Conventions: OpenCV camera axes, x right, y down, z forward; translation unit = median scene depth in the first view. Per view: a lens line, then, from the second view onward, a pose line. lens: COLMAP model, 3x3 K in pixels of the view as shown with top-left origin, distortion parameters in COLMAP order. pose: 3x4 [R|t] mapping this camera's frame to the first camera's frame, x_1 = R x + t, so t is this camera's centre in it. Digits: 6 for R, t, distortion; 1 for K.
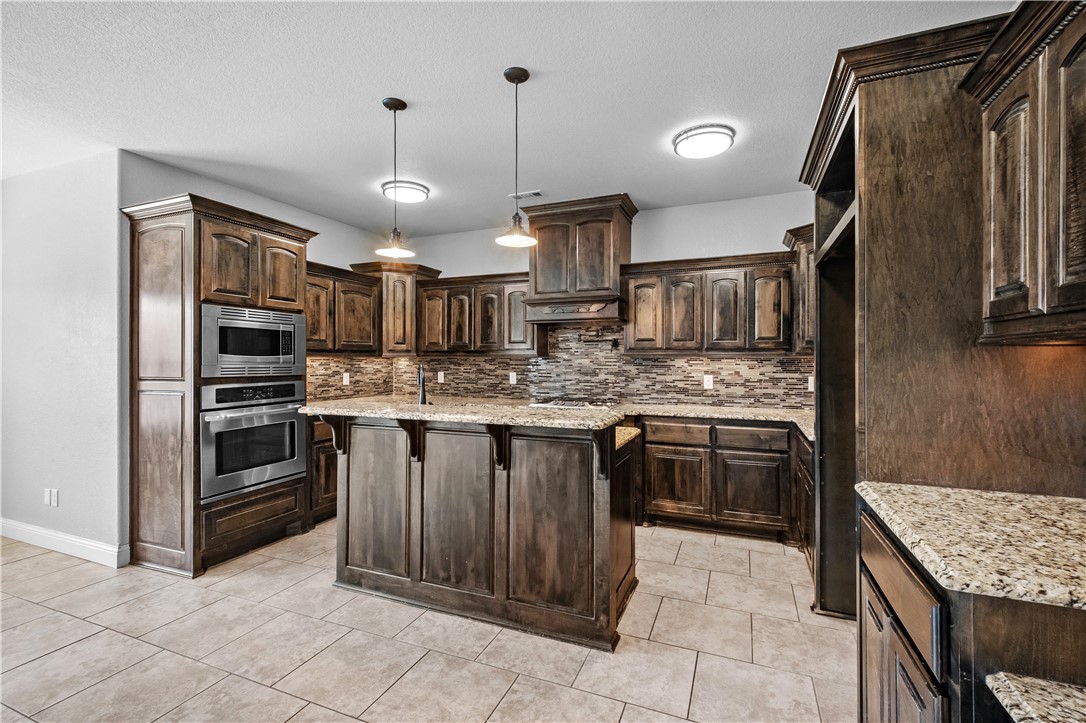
lens RADIAL K [[487.9, 0, 540.3], [0, 487.9, 359.6], [0, 0, 1]] dist [0.012963, -0.003646]
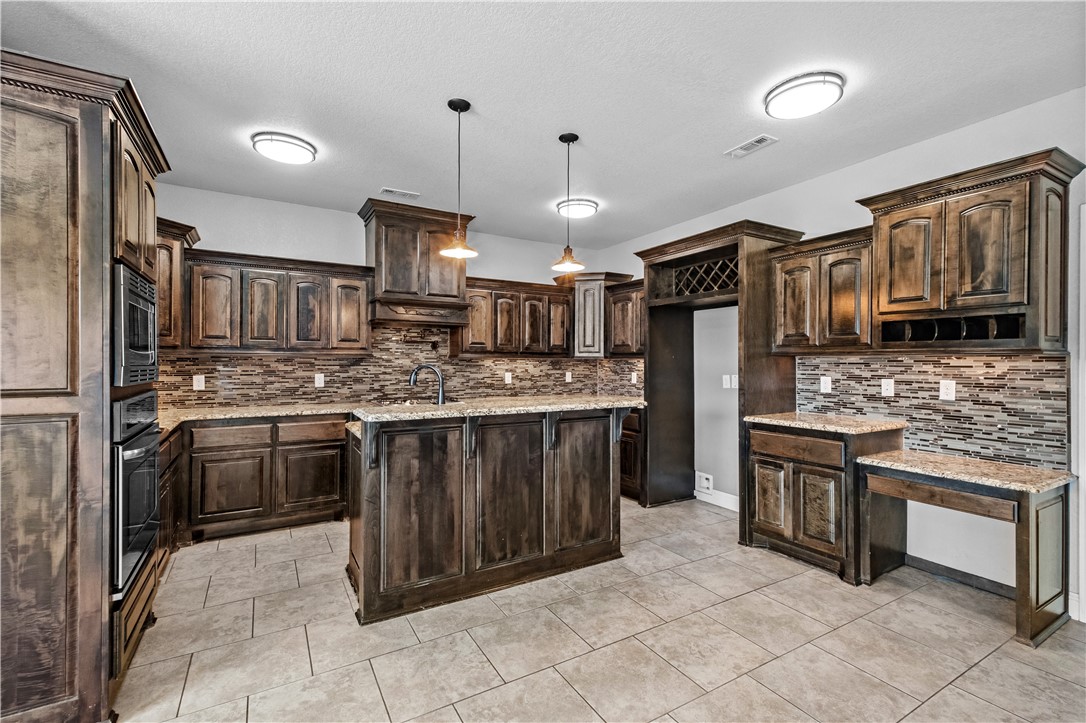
lens RADIAL K [[488.3, 0, 558.5], [0, 488.3, 361.0], [0, 0, 1]] dist [0.011046, -0.000797]
pose [[0.580584, 0.003887, 0.814191, -0.616947], [-0.004834, 0.999987, -0.001326, 0.002670], [-0.814186, -0.003166, 0.580595, 0.155537]]
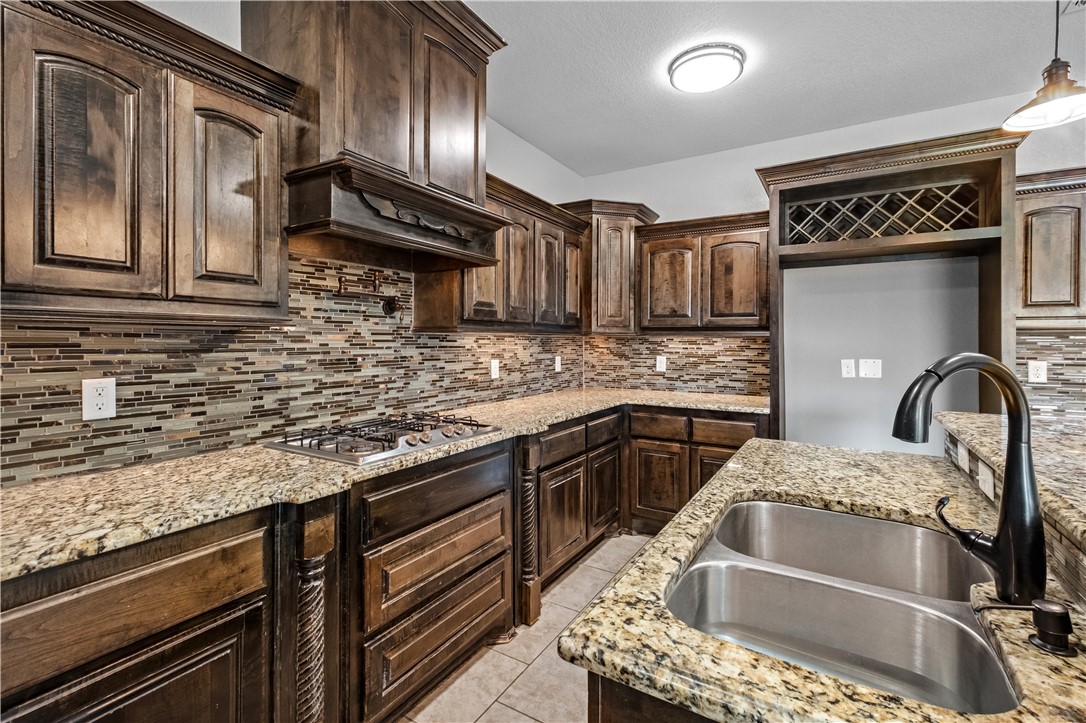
lens RADIAL K [[487.9, 0, 561.9], [0, 487.9, 340.3], [0, 0, 1]] dist [0.012963, -0.003646]
pose [[0.119862, 0.001235, 0.992790, -0.360877], [-0.006016, 0.999982, -0.000517, 0.003529], [-0.992772, -0.005911, 0.119867, 0.817566]]
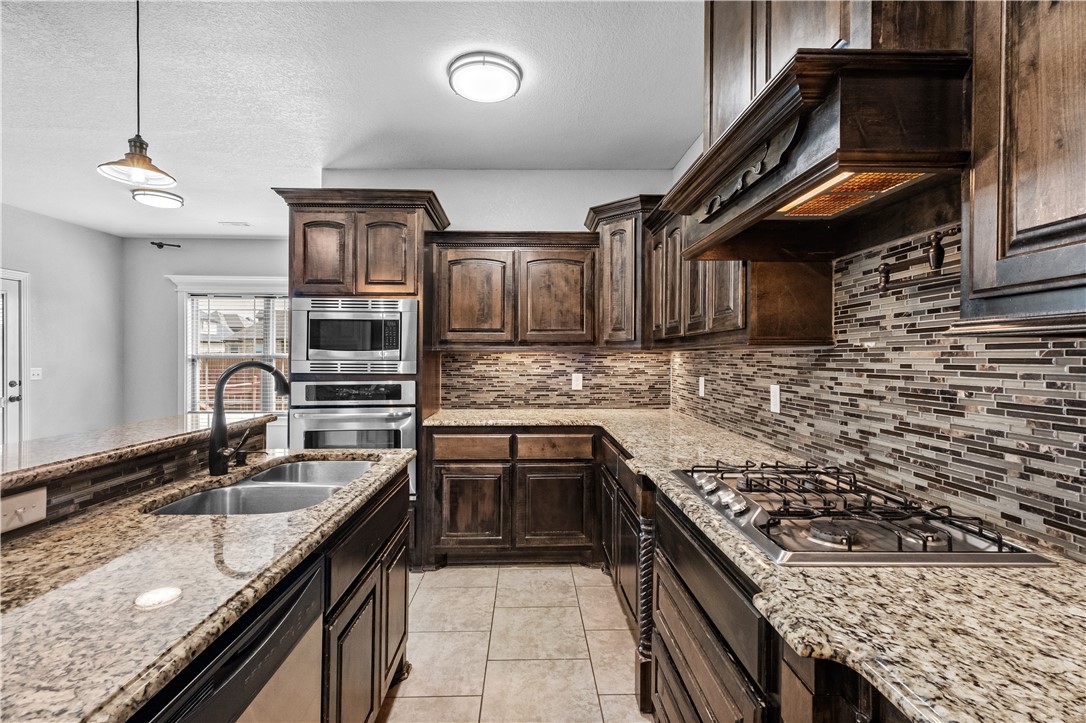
lens RADIAL K [[487.9, 0, 541.6], [0, 487.9, 359.9], [0, 0, 1]] dist [0.012963, -0.003646]
pose [[0.407852, 0.005656, -0.913031, 0.288583], [-0.000163, 0.999981, 0.006122, 0.003122], [0.913048, -0.002348, 0.407845, 0.755275]]
